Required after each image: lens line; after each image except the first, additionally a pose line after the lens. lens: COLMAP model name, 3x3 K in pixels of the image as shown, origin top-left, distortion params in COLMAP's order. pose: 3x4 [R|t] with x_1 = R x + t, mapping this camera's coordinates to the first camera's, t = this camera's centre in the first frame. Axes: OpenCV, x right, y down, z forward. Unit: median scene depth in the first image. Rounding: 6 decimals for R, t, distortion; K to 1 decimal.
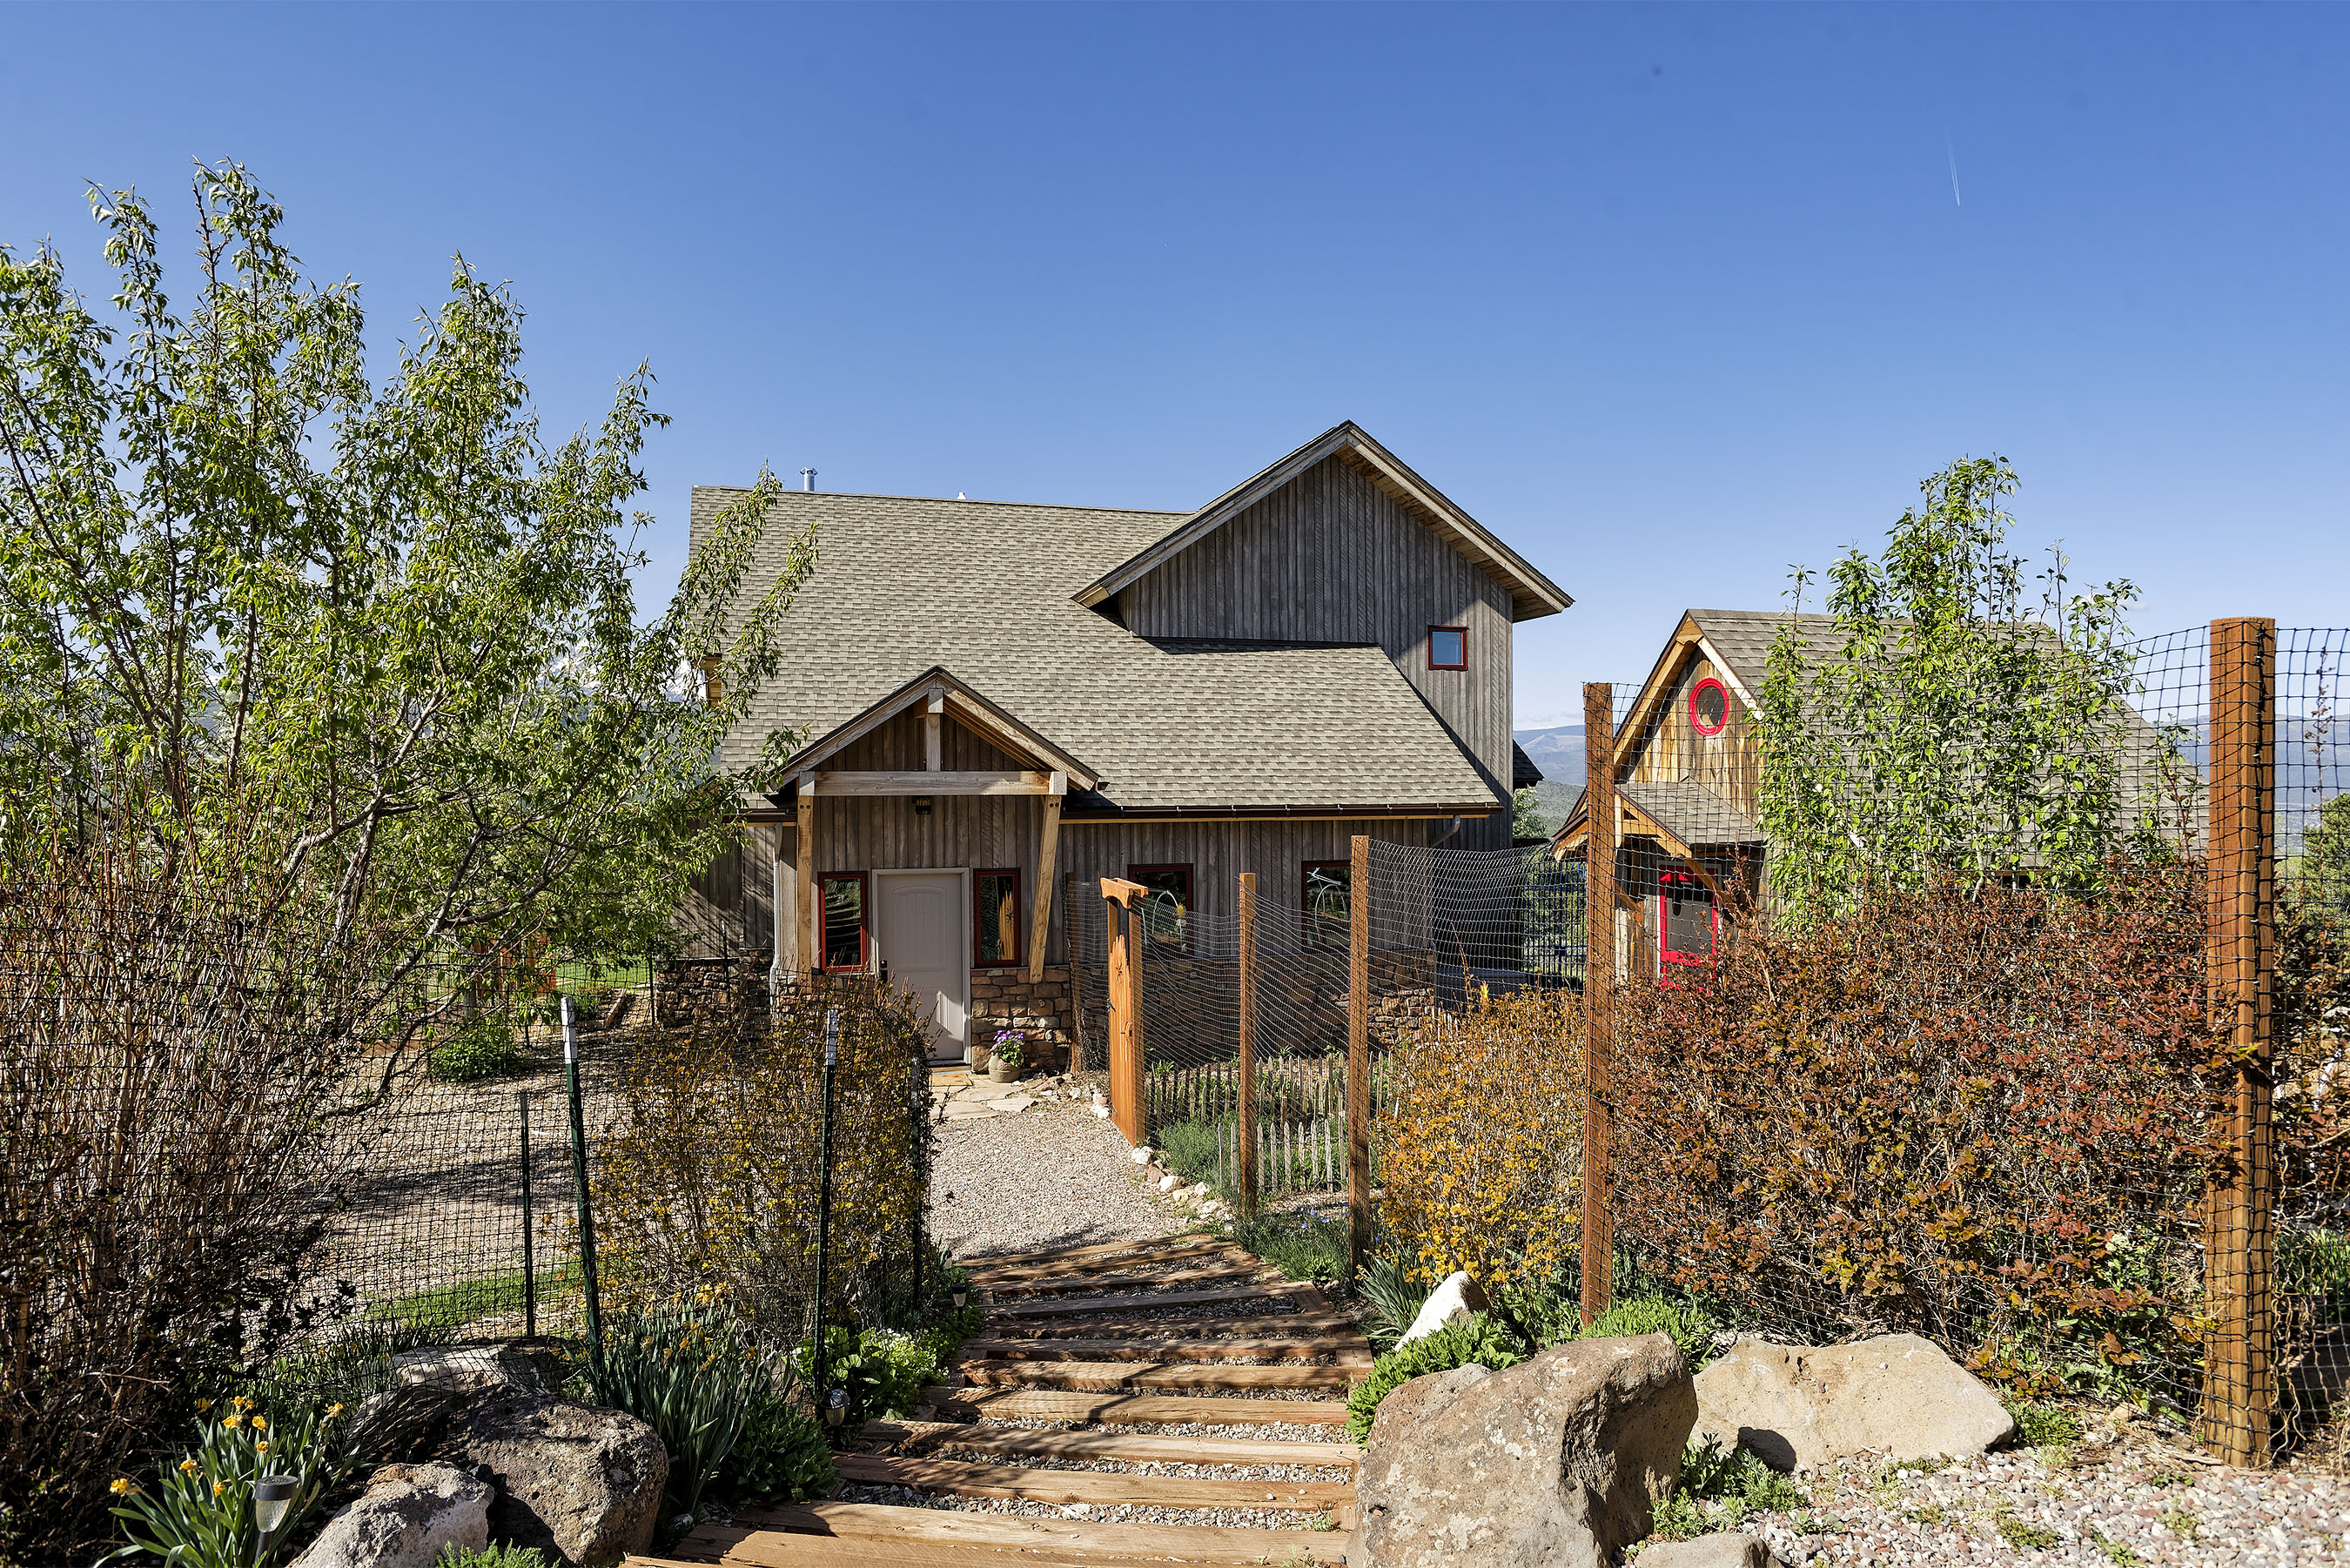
lens RADIAL K [[1485.8, 0, 1190.0], [0, 1485.8, 800.2], [0, 0, 1]] dist [-0.000967, -0.000009]
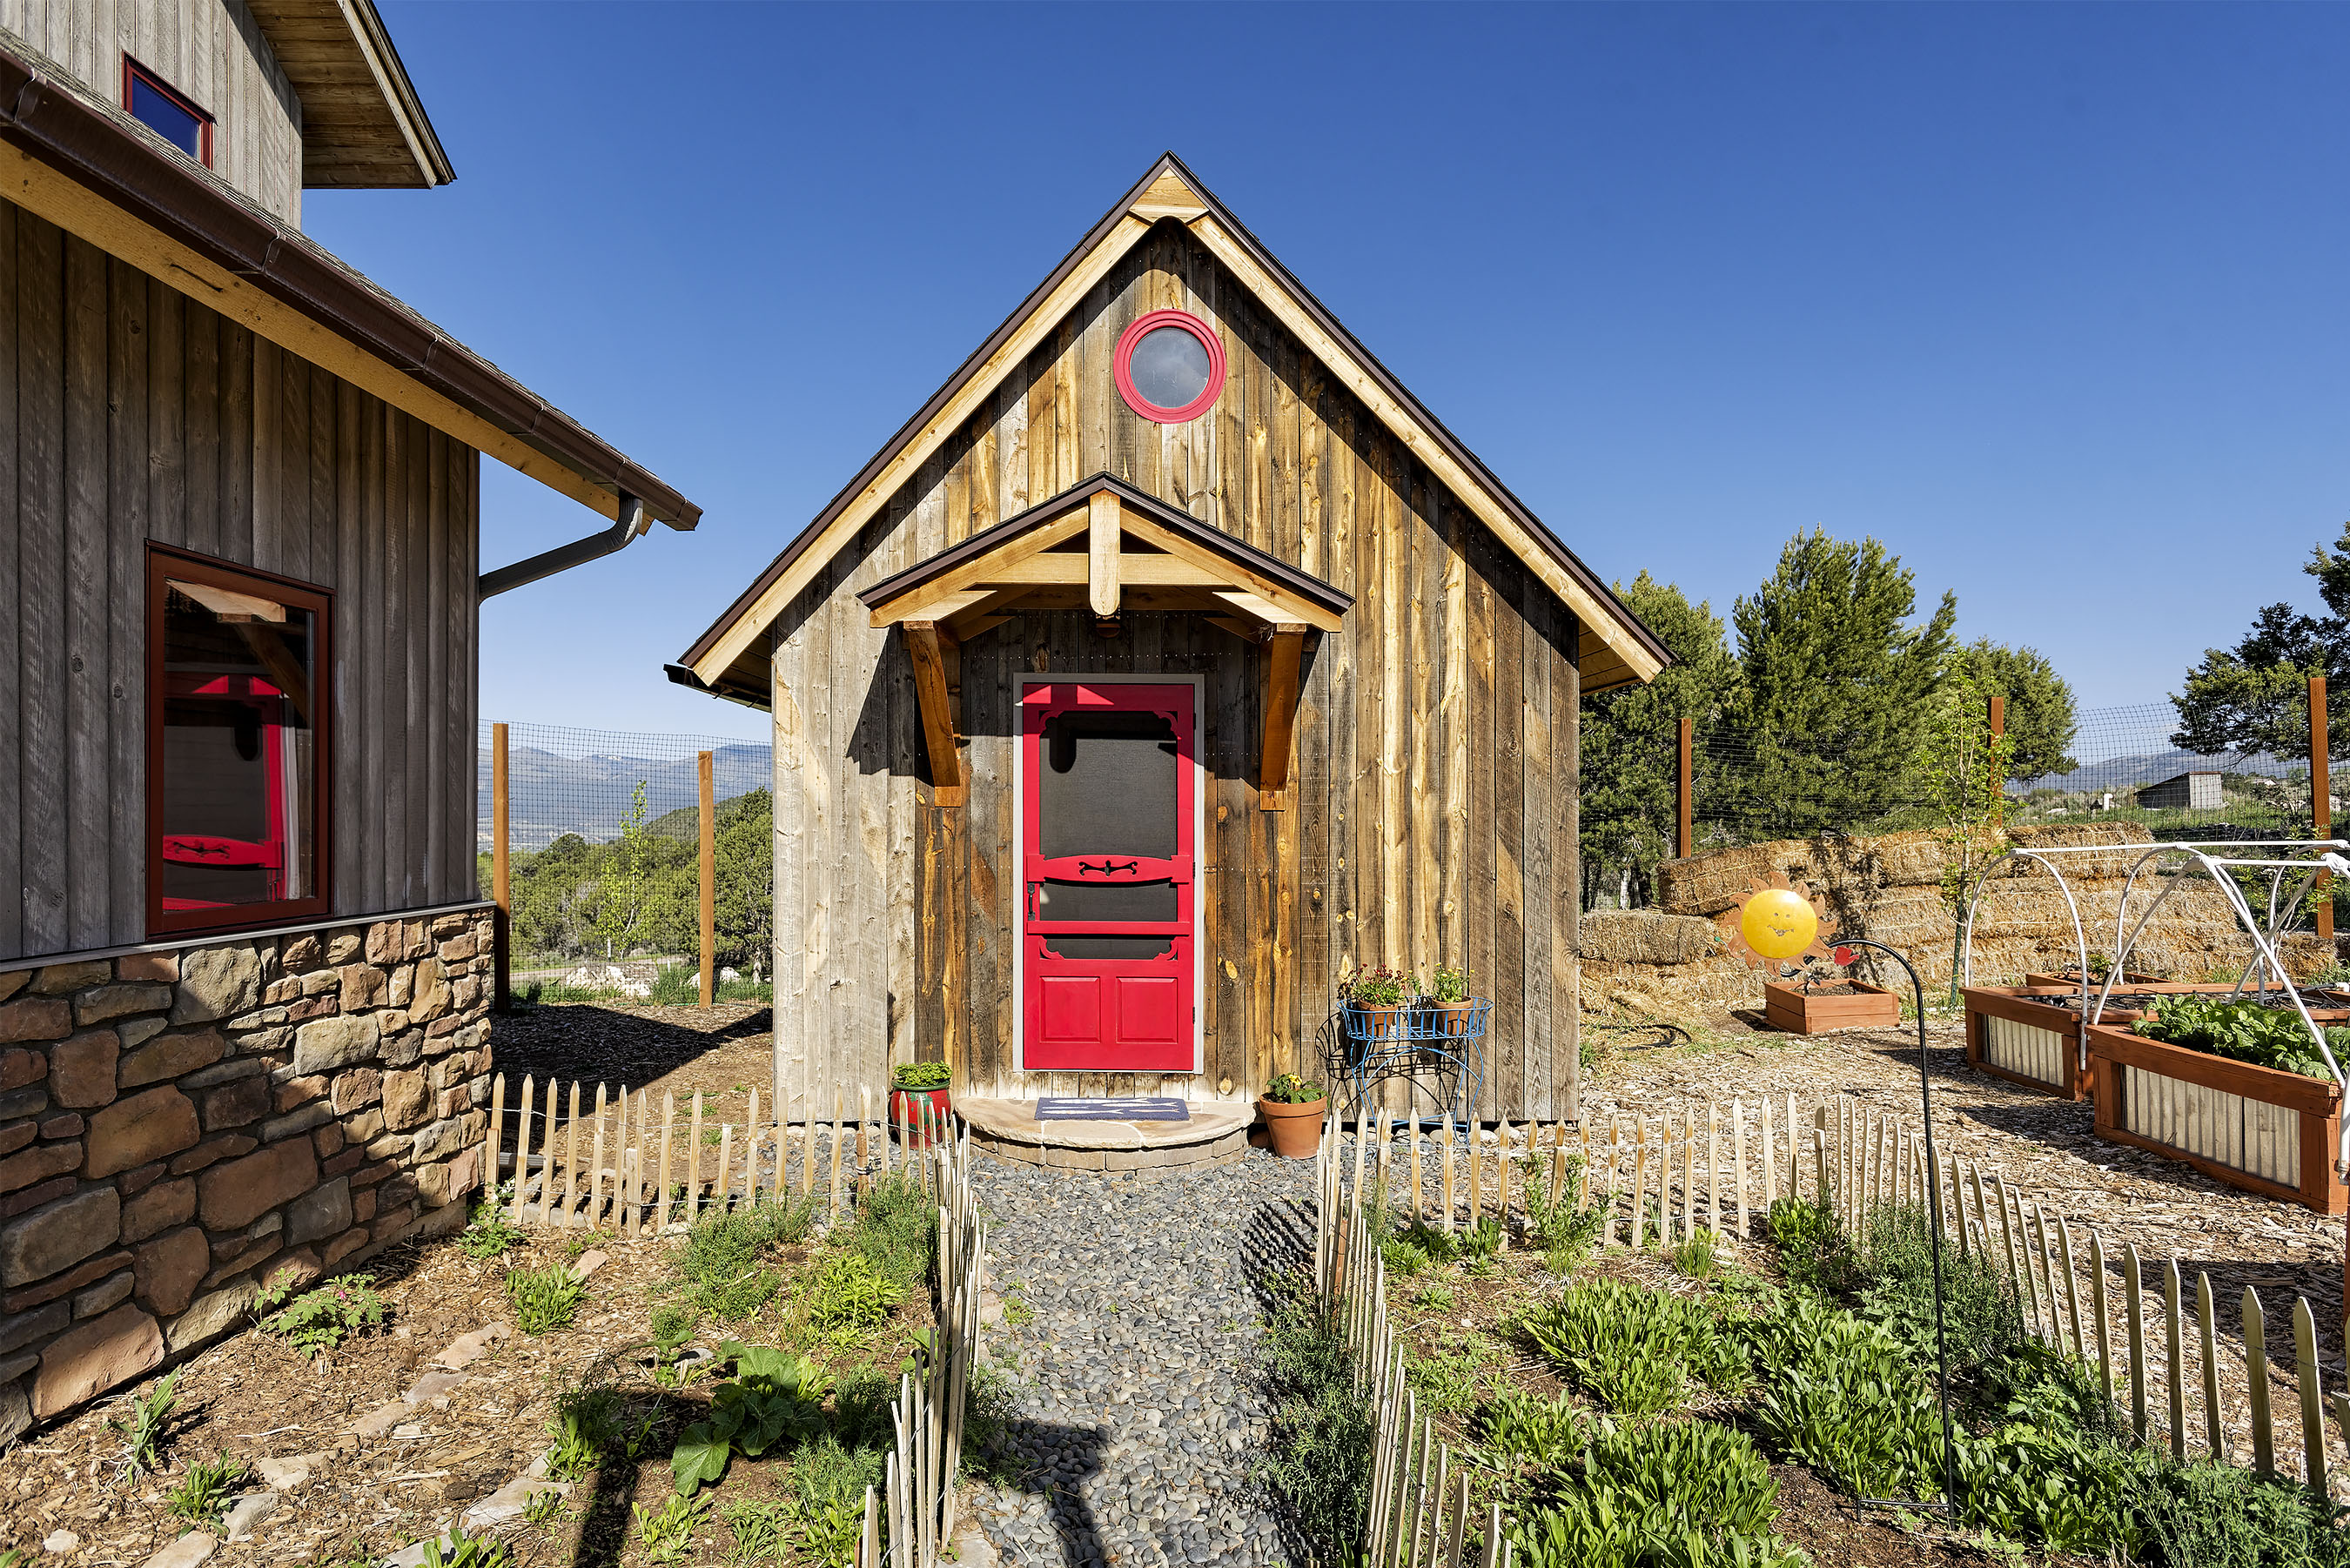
lens RADIAL K [[1258.1, 0, 1104.6], [0, 1258.1, 827.7], [0, 0, 1]] dist [-0.000235, -0.000610]
pose [[0.342868, -0.002615, 0.939380, -0.057243], [-0.001515, 0.999993, 0.003337, 0.086053], [-0.939383, -0.002568, 0.342861, 0.809013]]
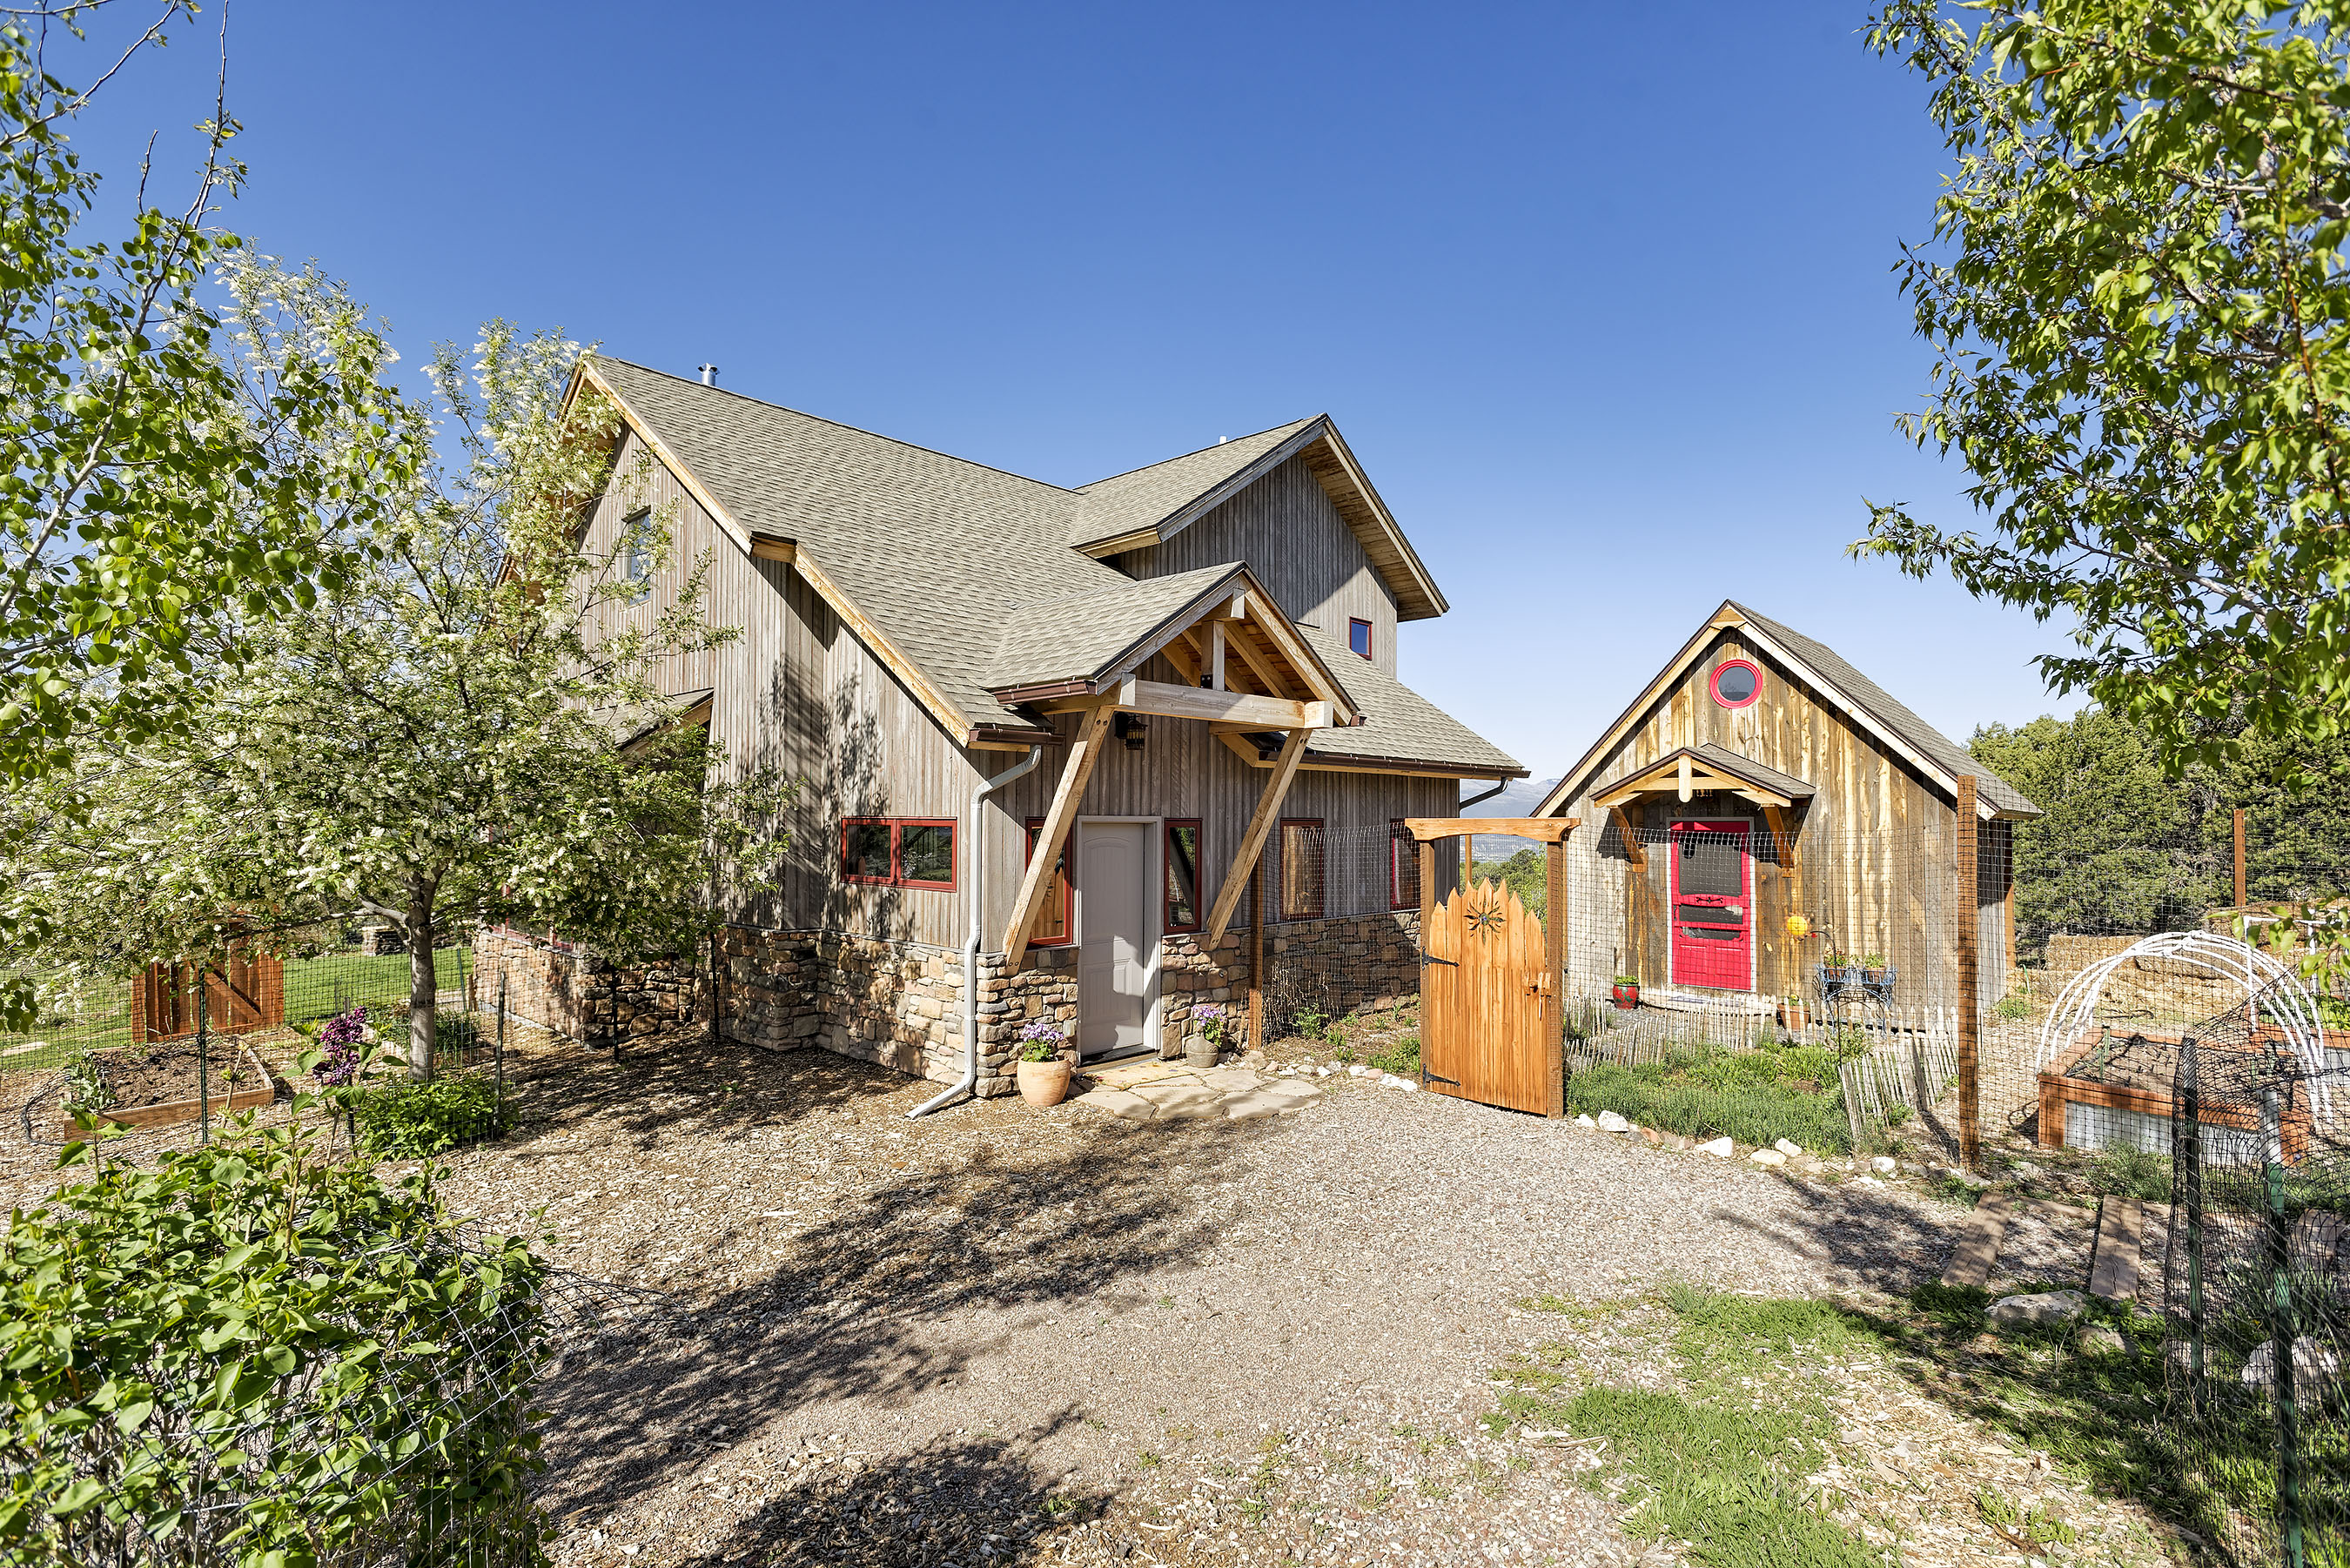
lens RADIAL K [[1118.5, 0, 1170.6], [0, 1118.5, 803.8], [0, 0, 1]] dist [-0.001464, 0.000174]
pose [[0.873570, 0.015114, 0.486464, -0.433398], [-0.003338, 0.999680, -0.025065, 0.051217], [-0.486687, 0.020272, 0.873341, 0.415631]]
